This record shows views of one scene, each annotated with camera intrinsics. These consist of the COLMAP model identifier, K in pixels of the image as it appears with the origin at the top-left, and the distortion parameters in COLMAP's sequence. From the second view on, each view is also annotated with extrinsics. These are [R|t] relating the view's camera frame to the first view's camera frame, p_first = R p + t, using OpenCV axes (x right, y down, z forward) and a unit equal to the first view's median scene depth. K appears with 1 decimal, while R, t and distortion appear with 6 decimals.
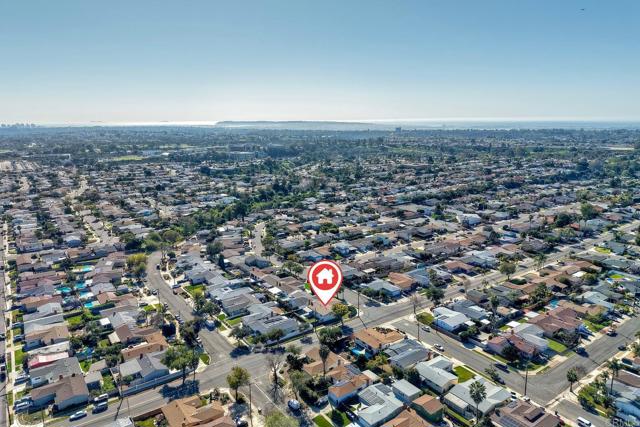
lens RADIAL K [[430.5, 0, 314.8], [0, 430.5, 214.0], [0, 0, 1]] dist [-0.001107, -0.004854]
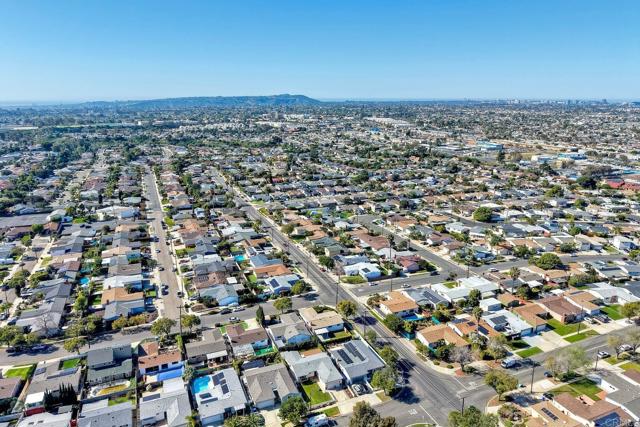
lens RADIAL K [[430.5, 0, 318.4], [0, 430.5, 212.2], [0, 0, 1]] dist [-0.001107, -0.004854]
pose [[0.204688, -0.241660, 0.948527, -0.574842], [0.205994, 0.957977, 0.199615, -0.118920], [-0.956906, 0.154532, 0.245867, 0.615714]]
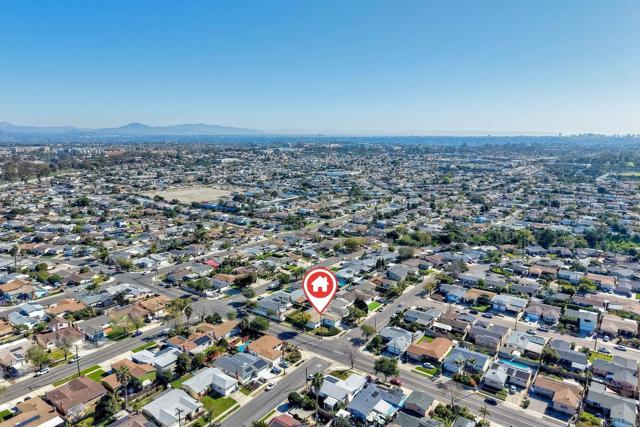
lens RADIAL K [[430.5, 0, 320.4], [0, 430.5, 213.9], [0, 0, 1]] dist [-0.001107, -0.004854]
pose [[0.324688, 0.189926, -0.926556, 0.725027], [-0.211052, 0.969479, 0.124767, -0.111148], [0.921973, 0.155042, 0.354863, 0.492585]]
